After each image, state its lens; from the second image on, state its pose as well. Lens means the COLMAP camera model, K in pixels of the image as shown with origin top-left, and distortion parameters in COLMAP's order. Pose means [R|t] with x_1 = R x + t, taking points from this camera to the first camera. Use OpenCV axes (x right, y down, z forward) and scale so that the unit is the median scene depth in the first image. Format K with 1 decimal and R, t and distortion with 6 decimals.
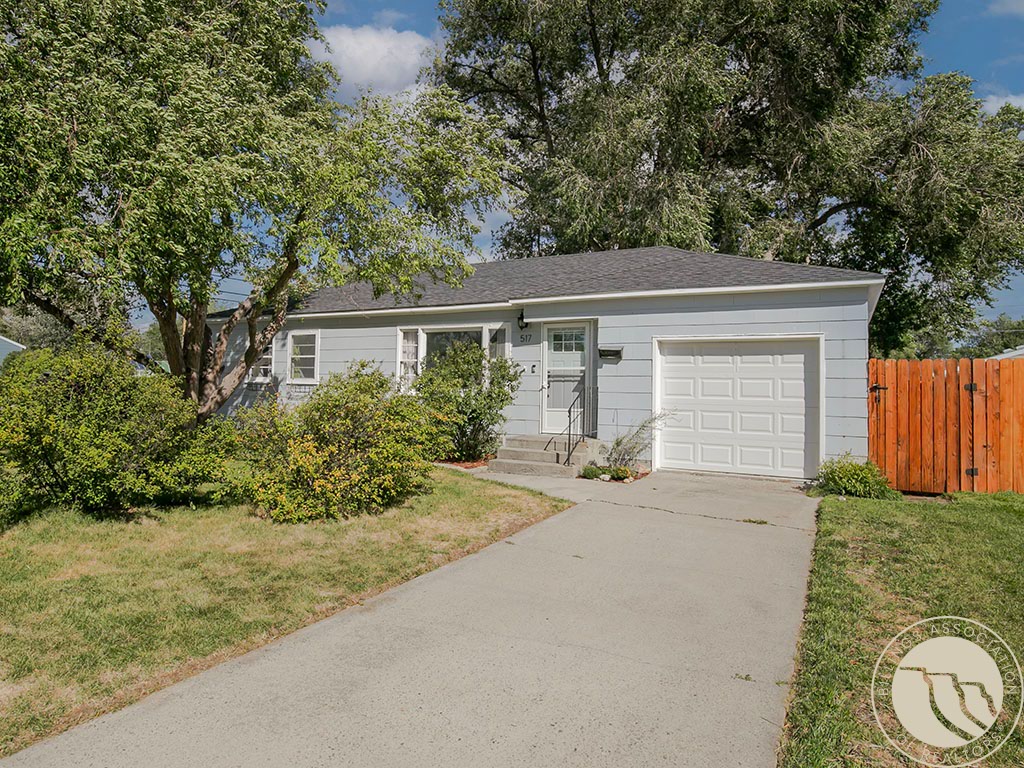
lens RADIAL K [[564.5, 0, 511.4], [0, 564.5, 386.2], [0, 0, 1]] dist [-0.025953, 0.000947]
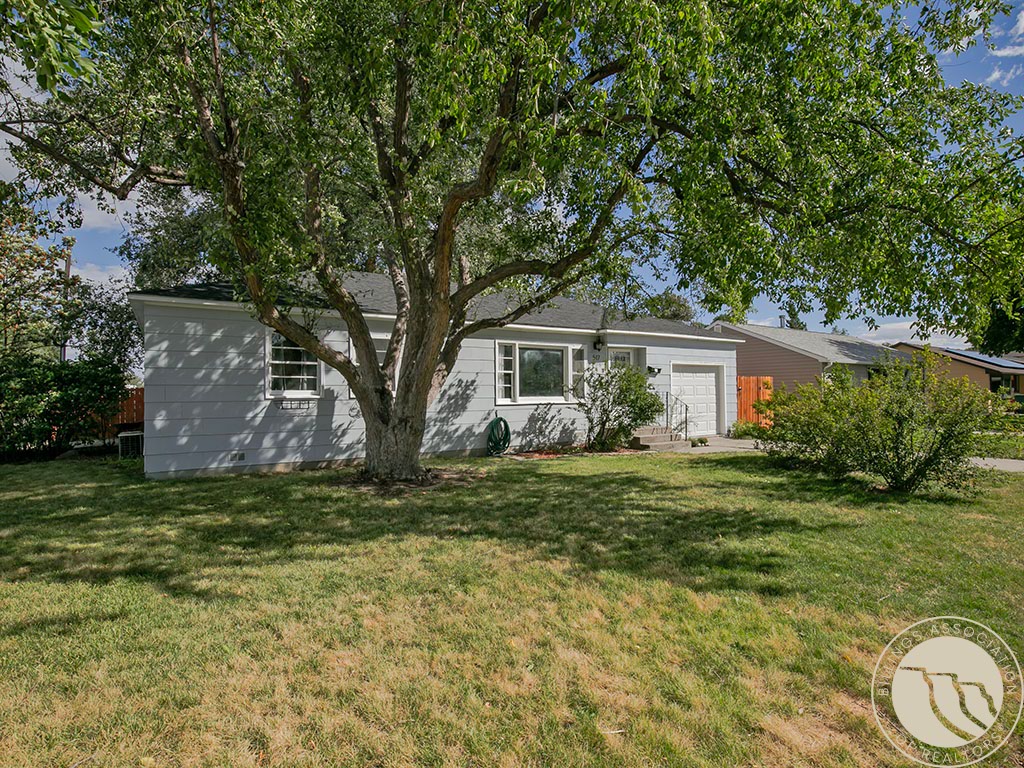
lens RADIAL K [[564.5, 0, 511.4], [0, 564.5, 386.2], [0, 0, 1]] dist [-0.025953, 0.000947]
pose [[0.487663, -0.012414, 0.872944, -1.447462], [0.017998, 0.999829, 0.004165, -0.029112], [-0.872846, 0.013680, 0.487803, 0.596698]]
